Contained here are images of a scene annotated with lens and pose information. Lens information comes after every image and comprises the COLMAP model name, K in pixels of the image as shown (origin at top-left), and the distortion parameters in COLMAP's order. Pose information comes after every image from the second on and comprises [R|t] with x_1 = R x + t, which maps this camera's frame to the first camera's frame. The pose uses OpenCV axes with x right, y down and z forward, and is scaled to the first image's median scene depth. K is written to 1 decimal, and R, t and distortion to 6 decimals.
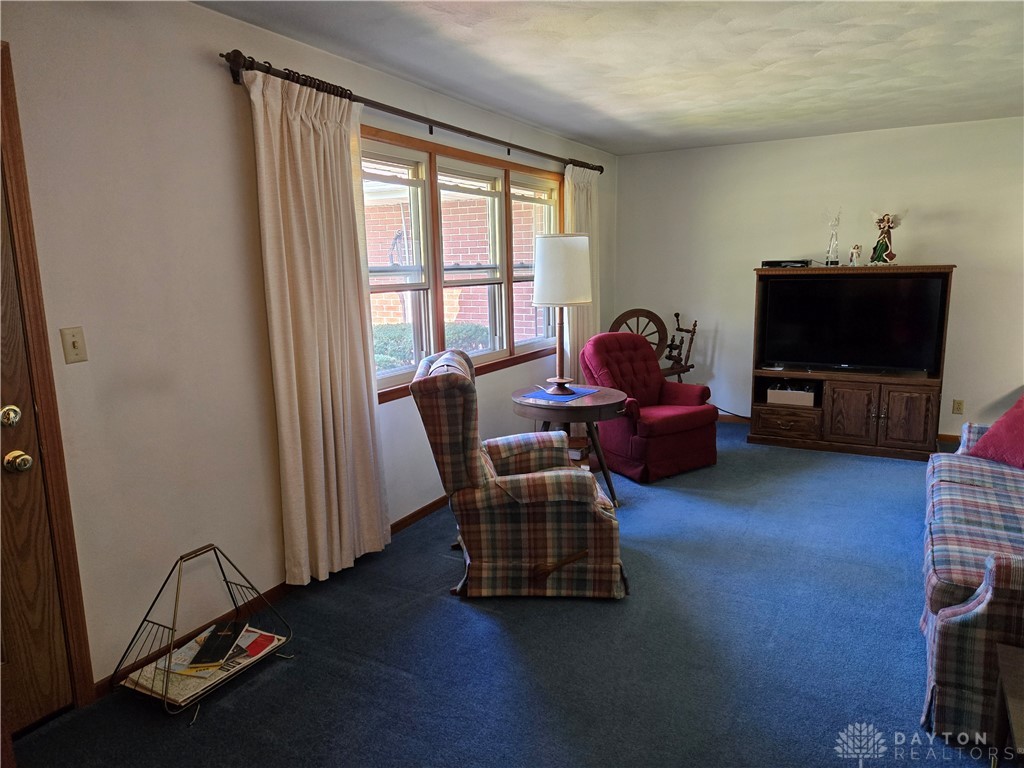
lens RADIAL K [[695.7, 0, 512.0], [0, 695.7, 384.0], [0, 0, 1]] dist [0.084073, -0.095896]
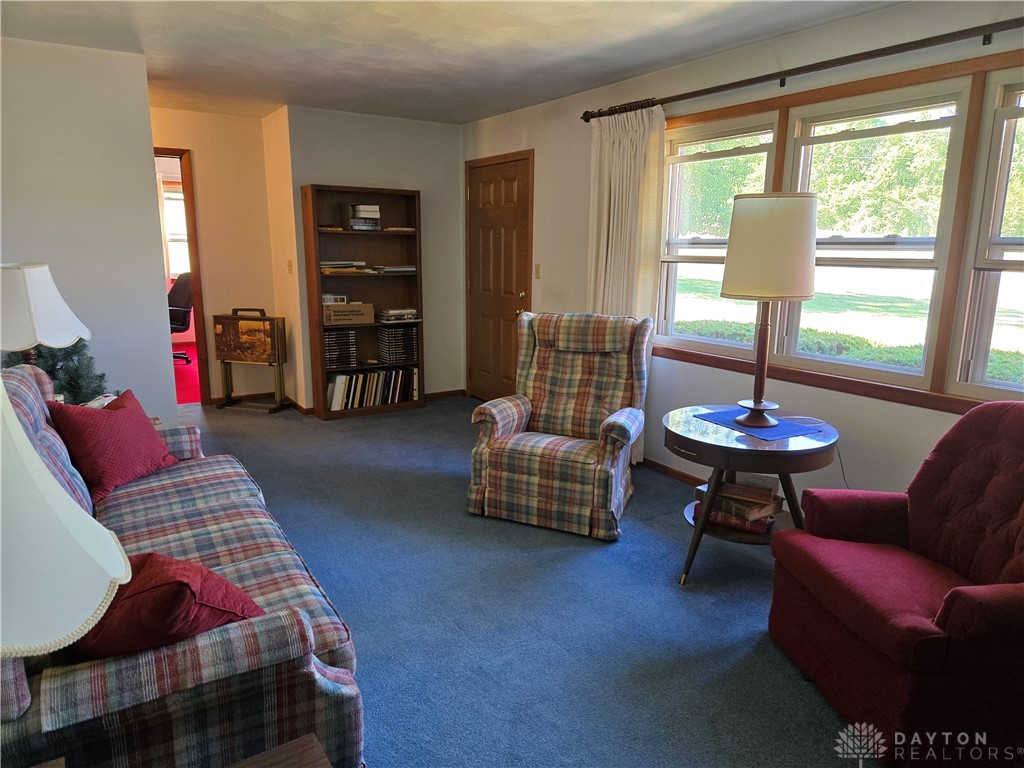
lens RADIAL K [[695.7, 0, 512.0], [0, 695.7, 384.0], [0, 0, 1]] dist [0.084073, -0.095896]
pose [[-0.484036, 0.190274, -0.854110, 0.872162], [-0.147346, 0.944413, 0.293895, -0.215331], [0.862553, 0.268106, -0.429094, 1.186196]]
